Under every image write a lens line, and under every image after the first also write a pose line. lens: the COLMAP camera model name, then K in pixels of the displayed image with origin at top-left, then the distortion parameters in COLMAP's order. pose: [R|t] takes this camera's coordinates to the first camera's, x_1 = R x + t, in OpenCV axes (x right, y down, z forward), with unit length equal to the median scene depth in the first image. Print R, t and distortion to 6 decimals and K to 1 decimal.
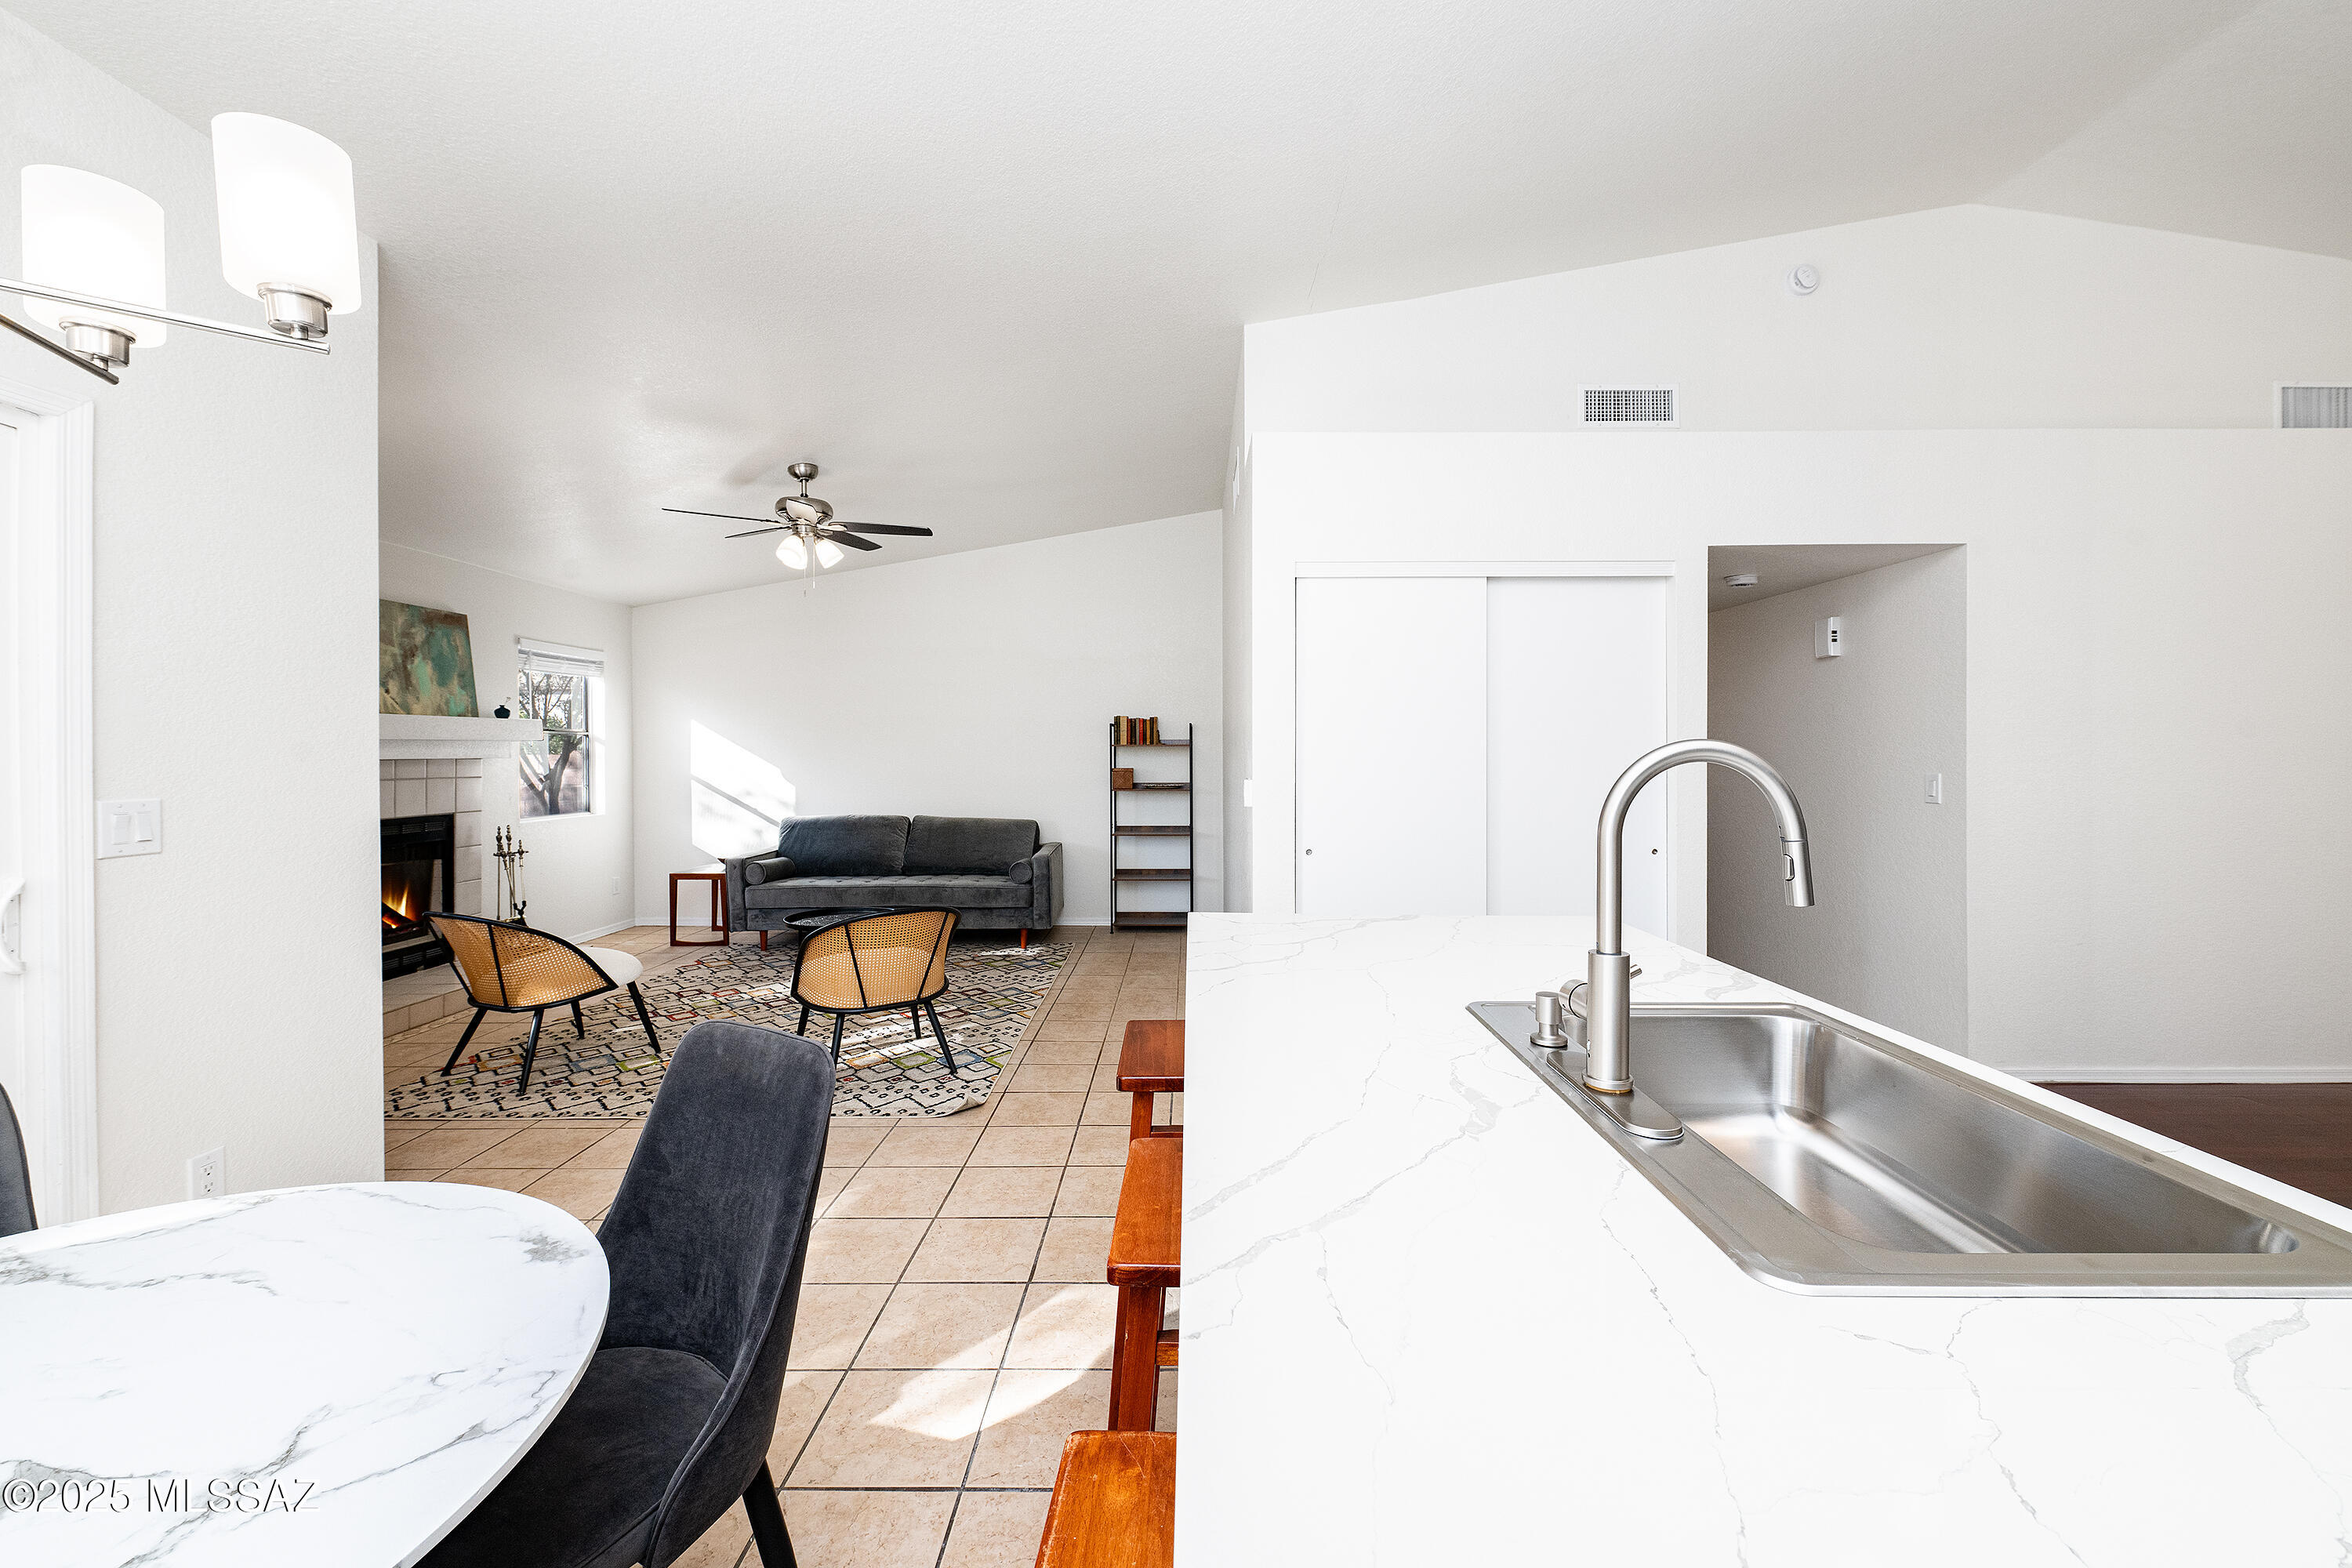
lens RADIAL K [[931.0, 0, 1199.2], [0, 931.0, 759.2], [0, 0, 1]] dist [-0.000285, -0.000023]
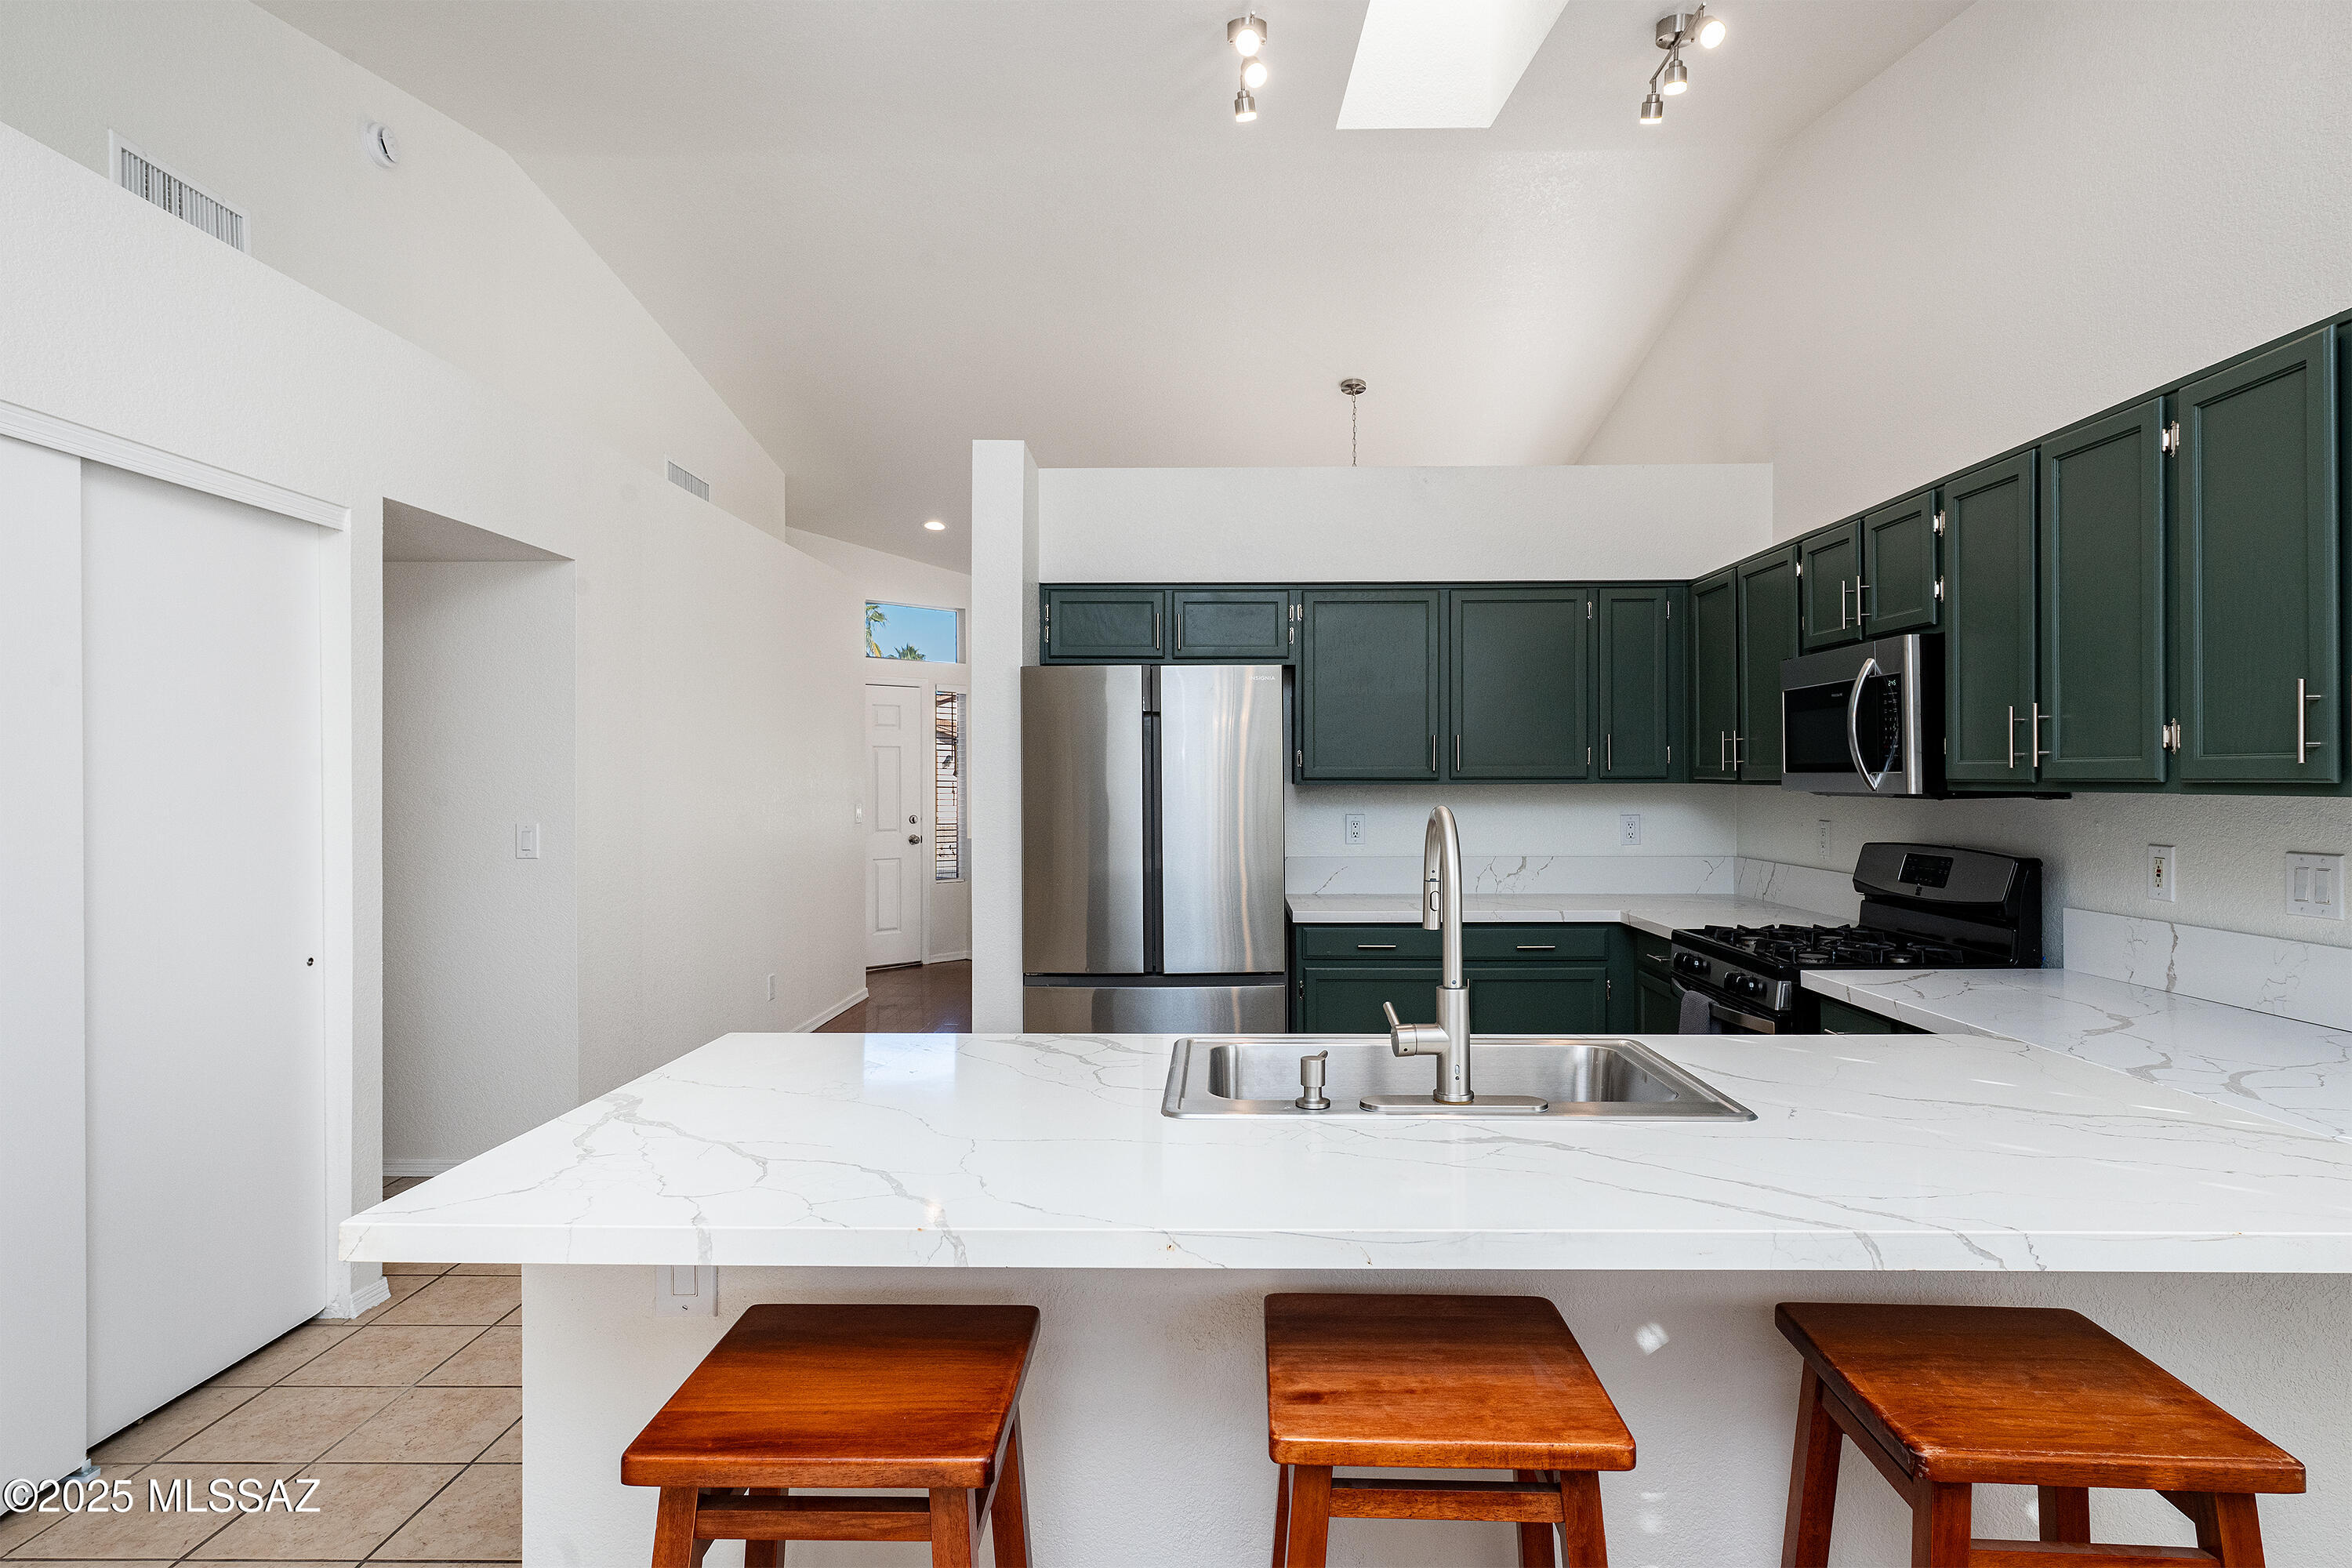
lens RADIAL K [[1261.1, 0, 1192.4], [0, 1261.1, 783.6], [0, 0, 1]] dist [0.002583, -0.000379]
pose [[0.033651, -0.000629, 0.999433, -0.243285], [0.008153, 0.999967, 0.000355, -0.011086], [-0.999400, 0.008136, 0.033655, 0.264856]]
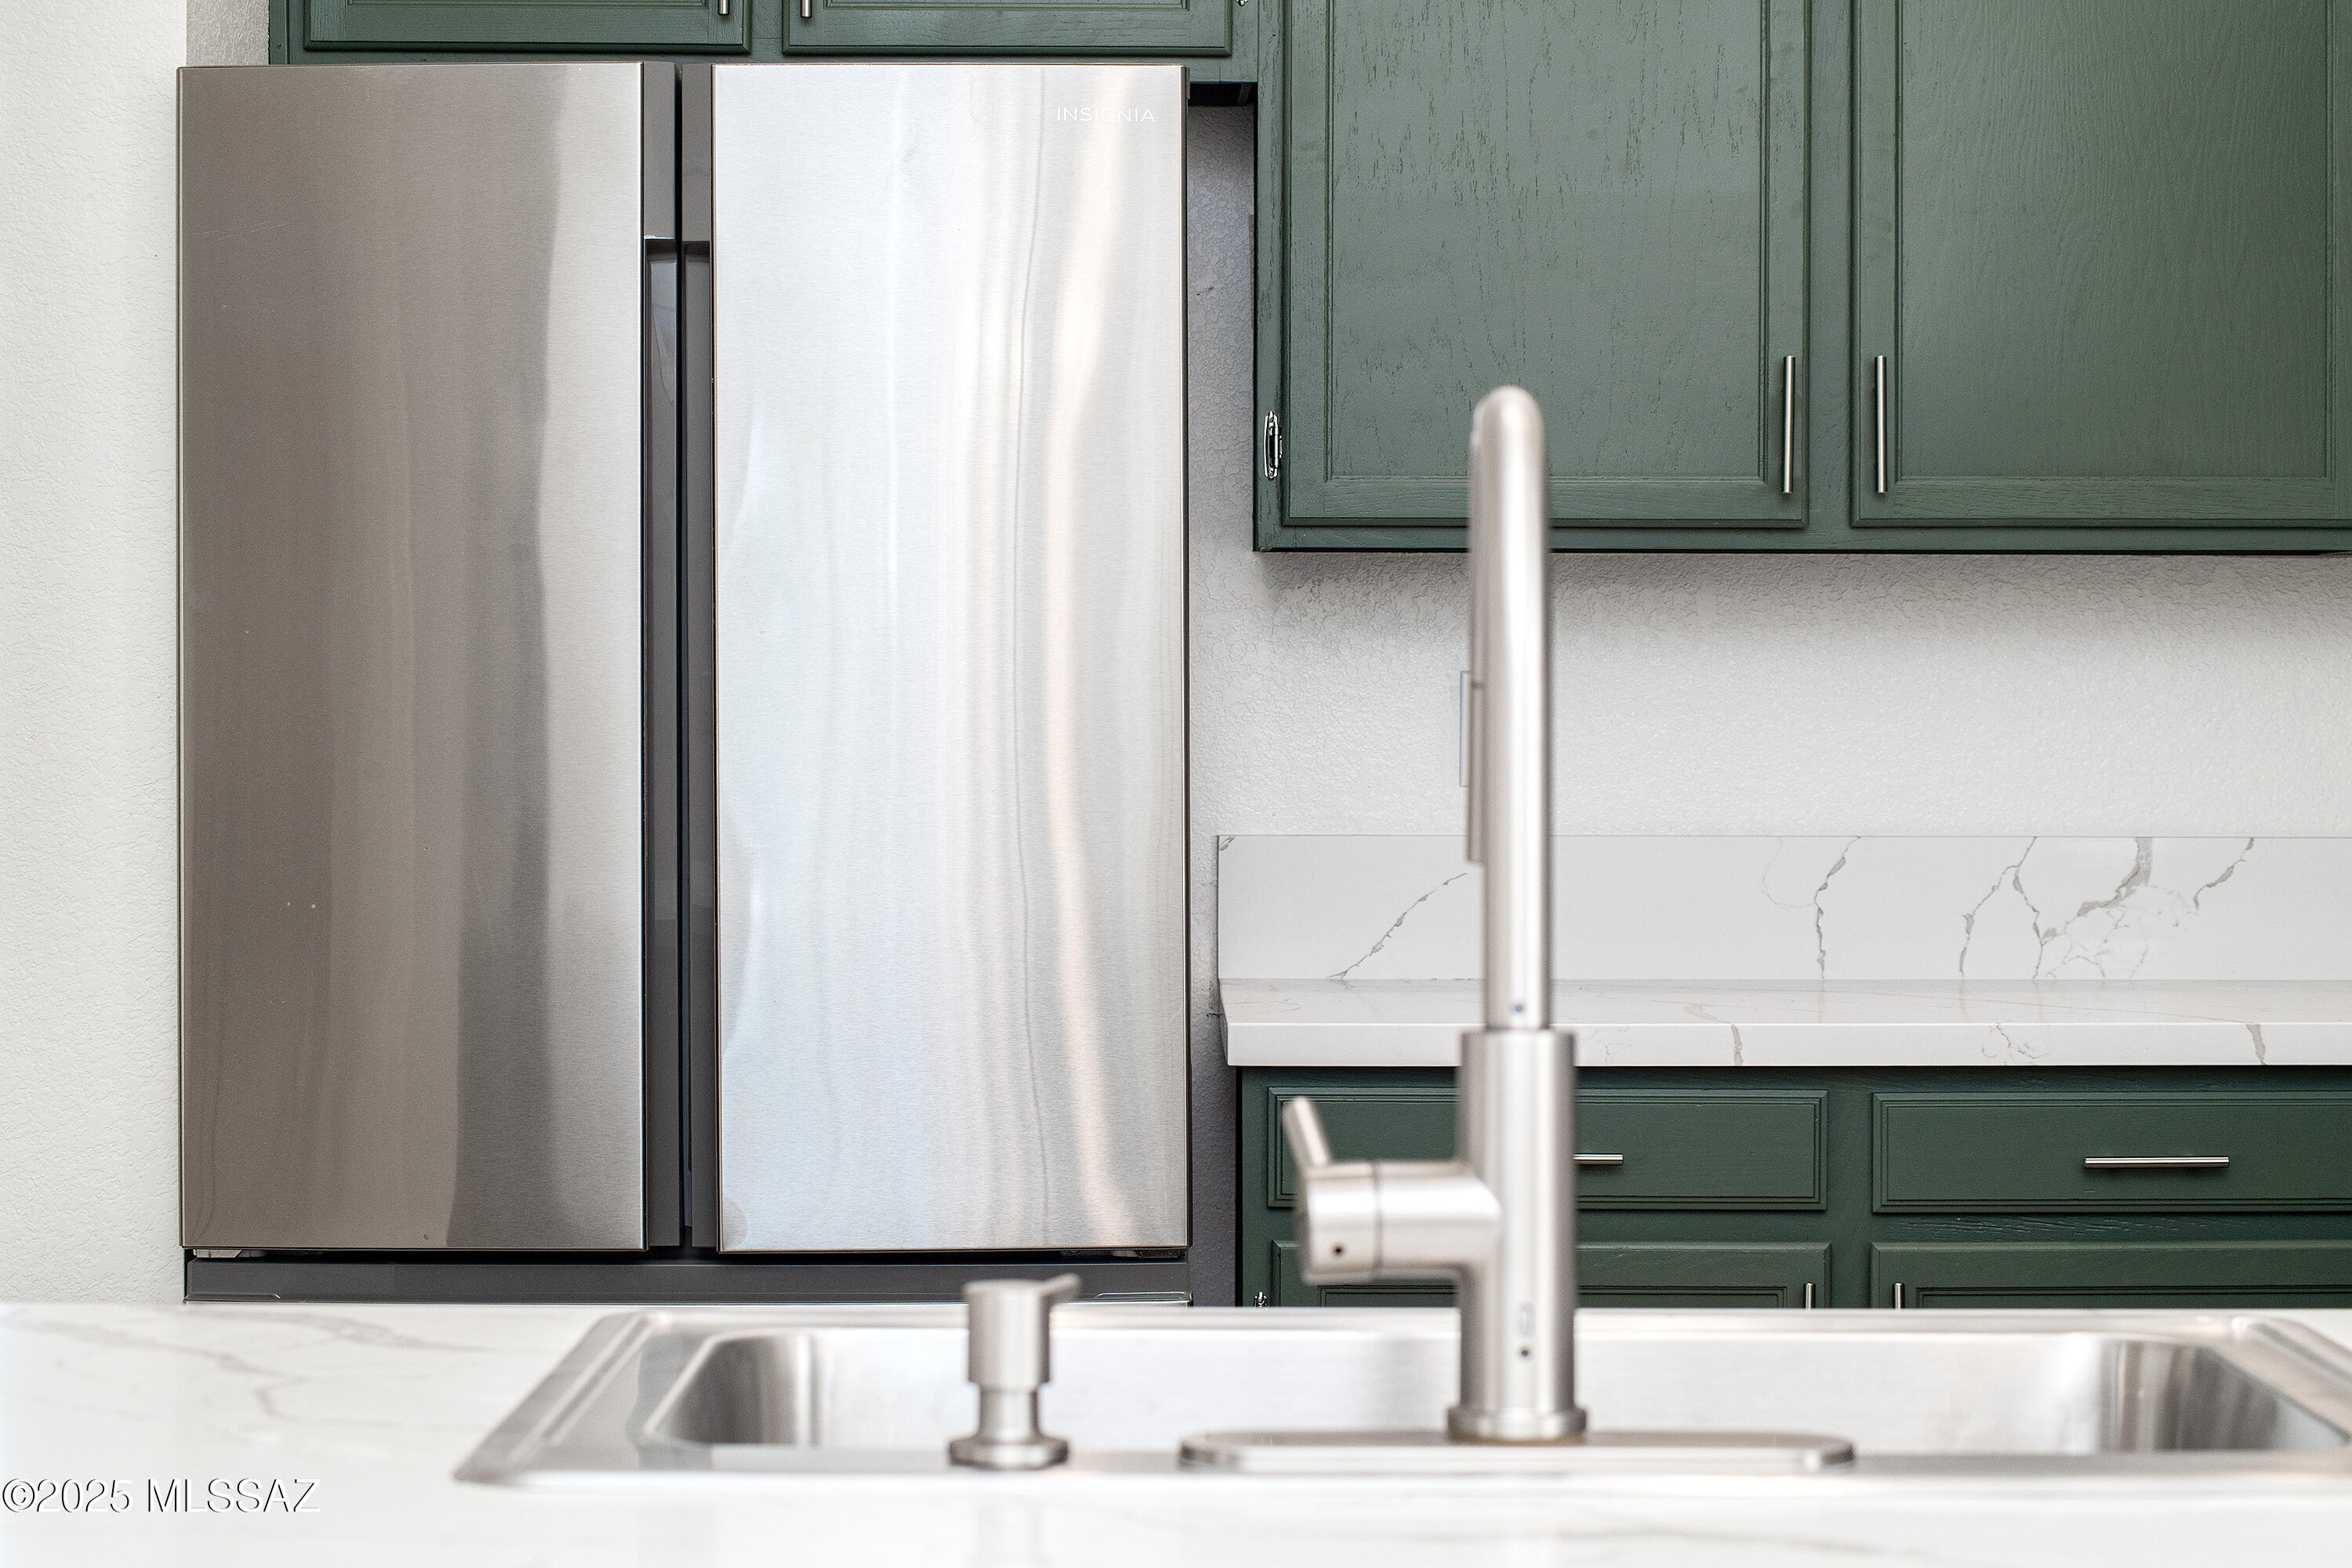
lens RADIAL K [[5076.9, 0, 1176.0], [0, 5076.9, 784.0], [0, 0, 1]] dist [-0.061360, -0.213020]
pose [[0.006099, -0.016060, 0.999852, -0.278612], [0.003184, 0.999866, 0.016041, 0.020600], [-0.999976, 0.003085, 0.006149, 0.229089]]
